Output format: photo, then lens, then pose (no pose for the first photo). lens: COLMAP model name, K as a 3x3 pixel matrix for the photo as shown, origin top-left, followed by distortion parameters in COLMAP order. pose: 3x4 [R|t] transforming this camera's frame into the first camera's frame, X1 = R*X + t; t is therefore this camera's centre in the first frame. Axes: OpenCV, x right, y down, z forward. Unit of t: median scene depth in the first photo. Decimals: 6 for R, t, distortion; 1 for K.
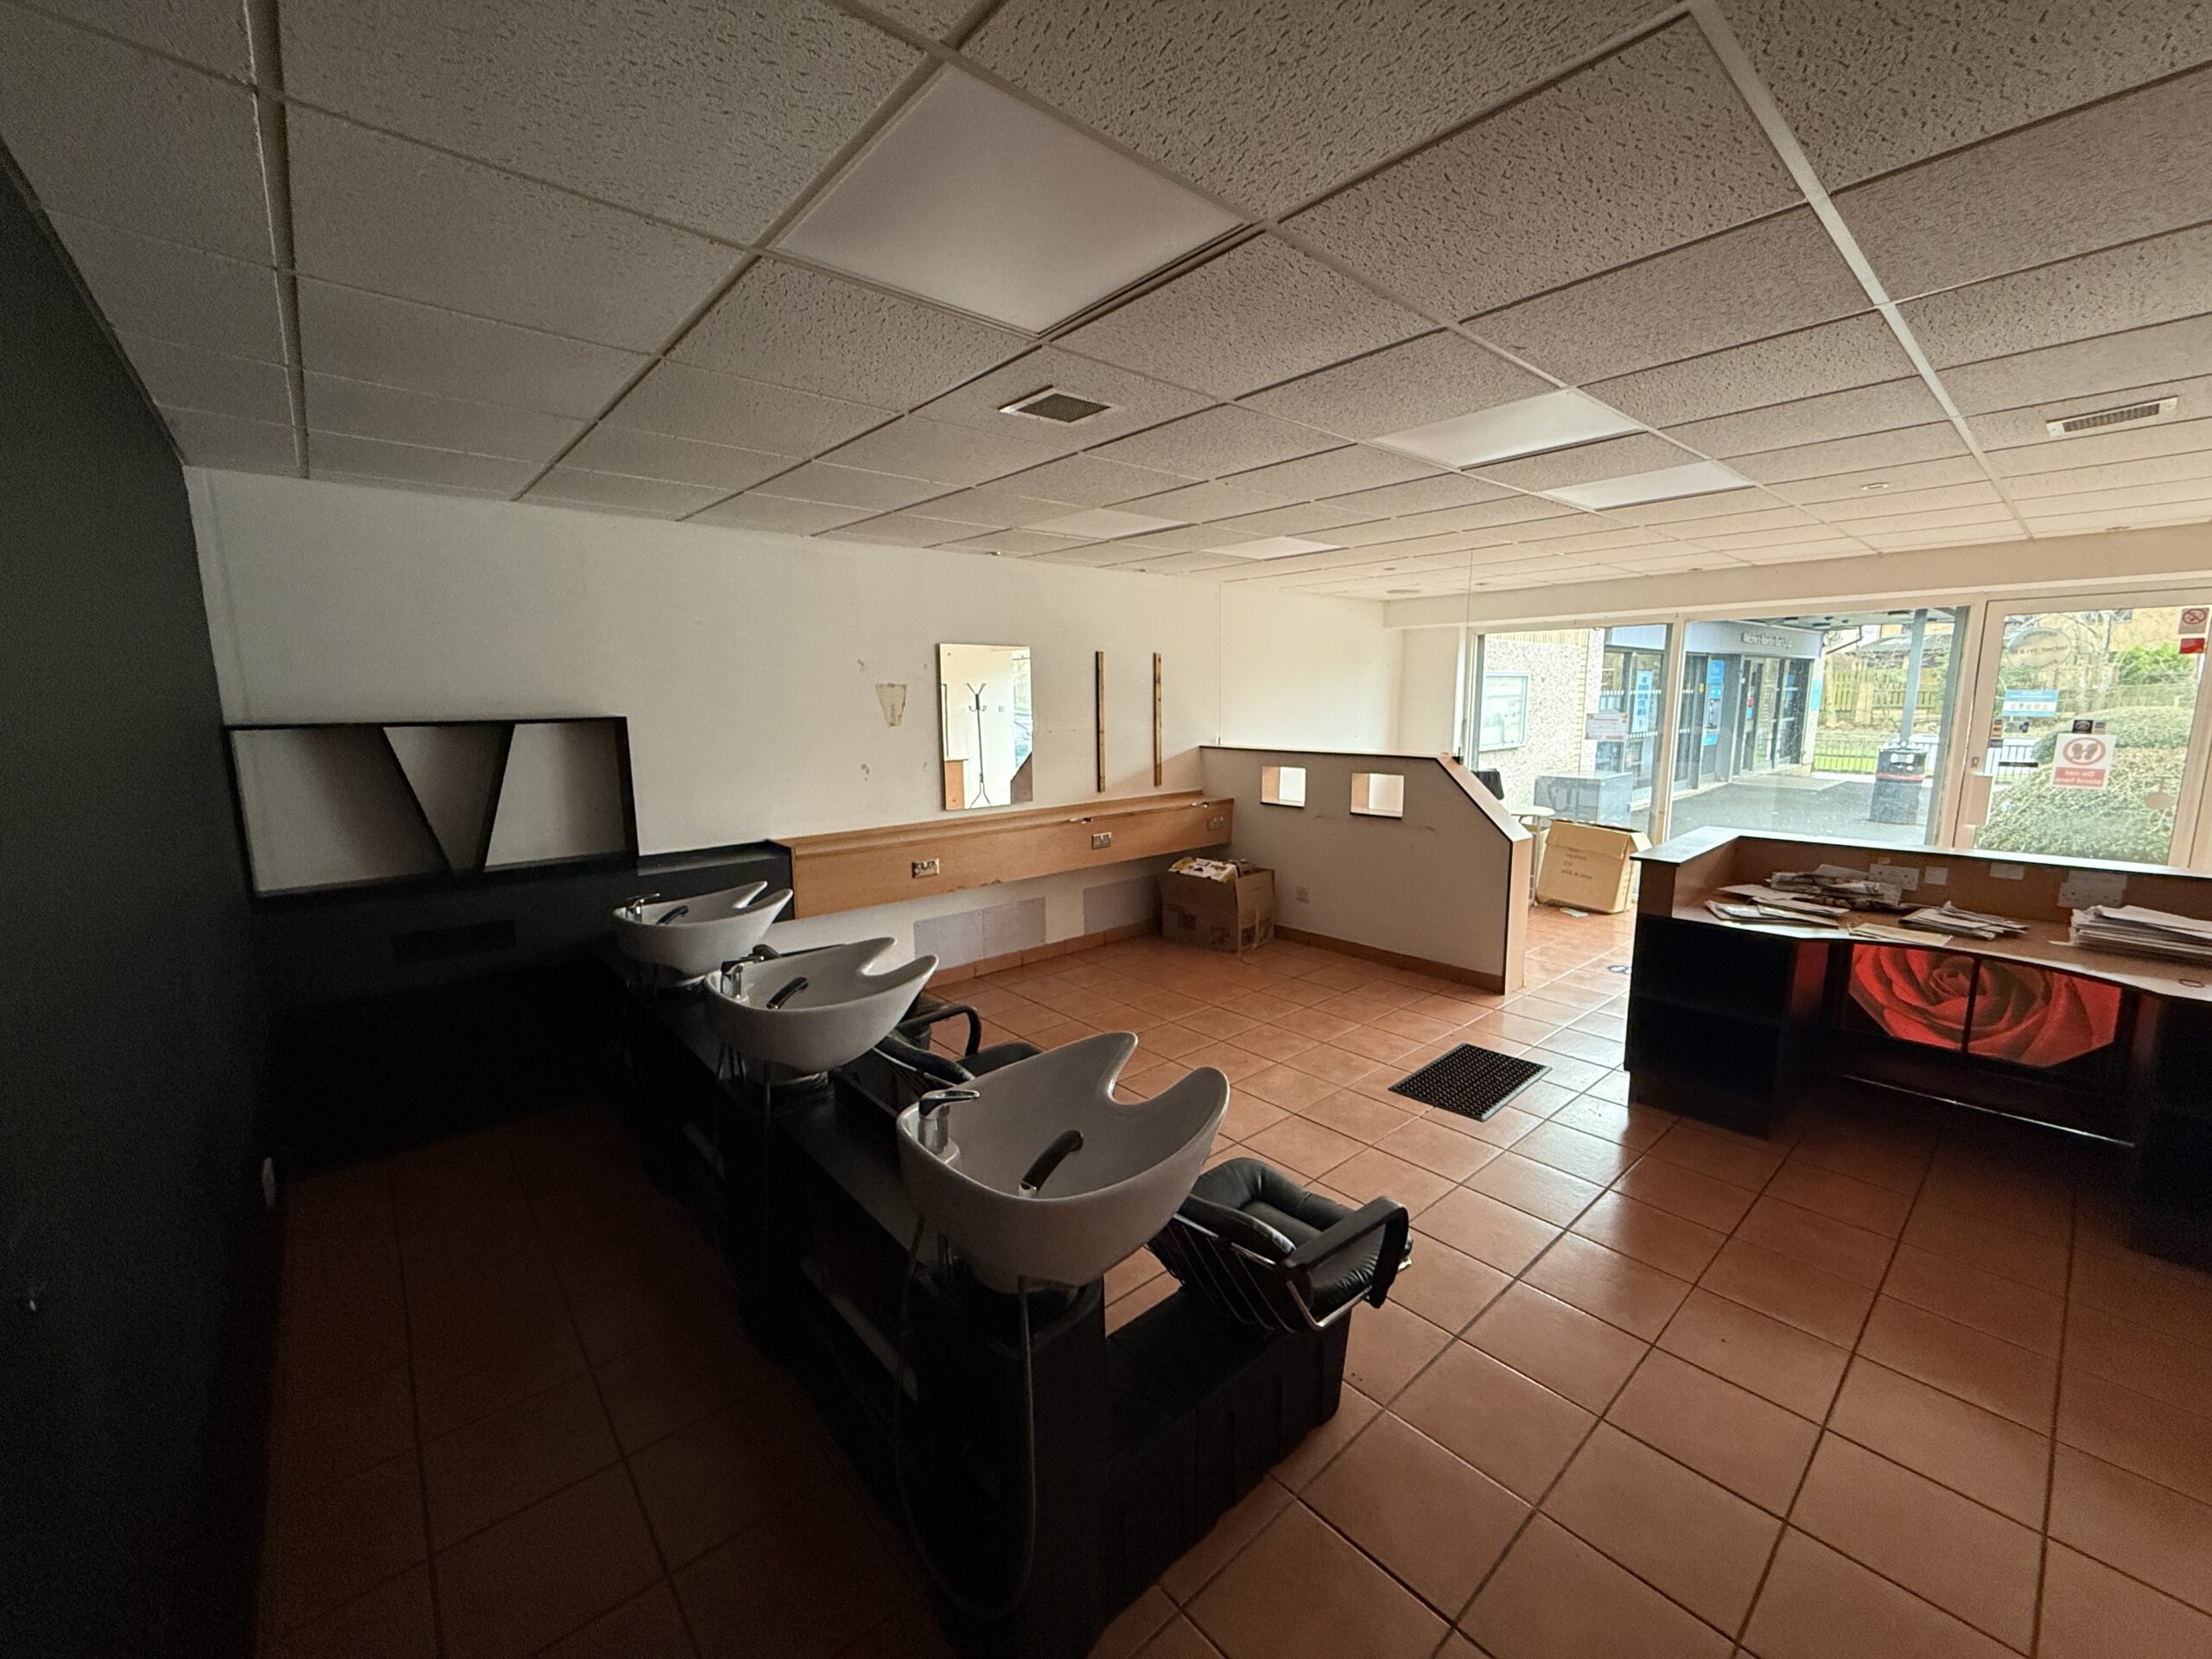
lens RADIAL K [[883.9, 0, 1106.0], [0, 883.9, 829.5], [0, 0, 1]] dist [0.006294, -0.000690]
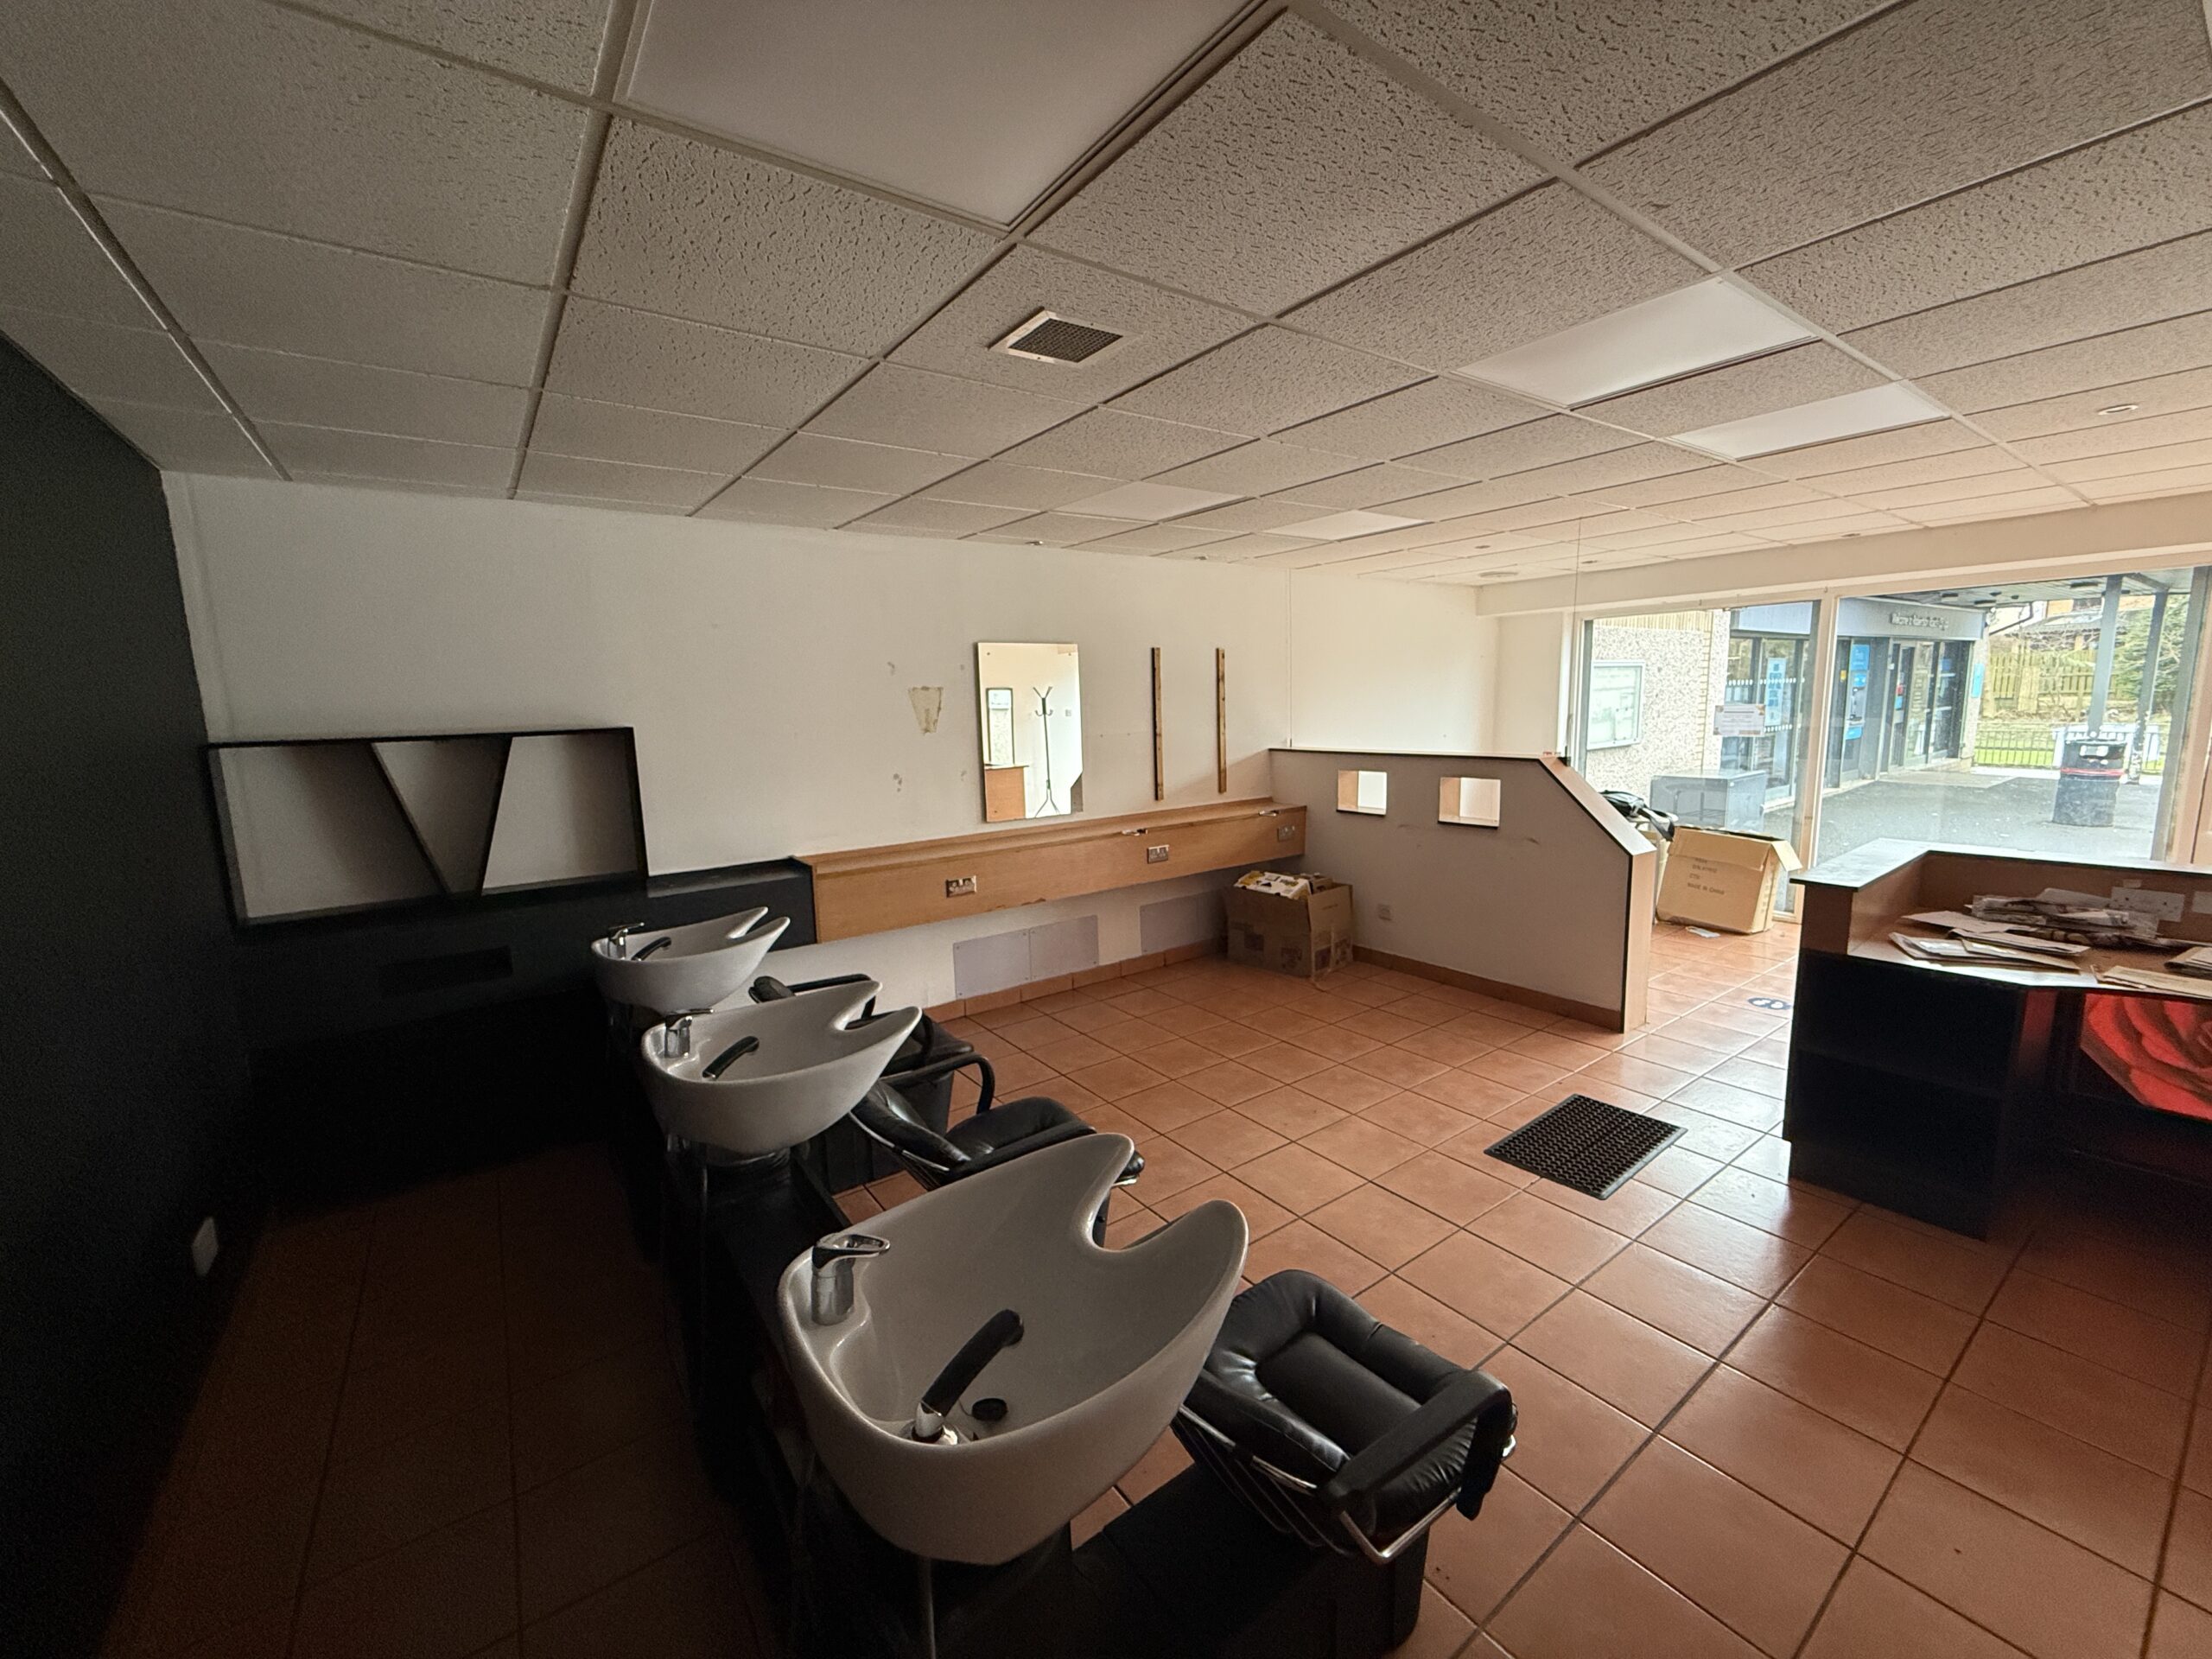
lens RADIAL K [[883.9, 0, 1107.3], [0, 883.9, 830.3], [0, 0, 1]] dist [0.006294, -0.000690]
pose [[0.995605, -0.005466, -0.093493, 0.043403], [0.005214, 0.999982, -0.002937, -0.014610], [0.093507, 0.002436, 0.995616, 0.128403]]
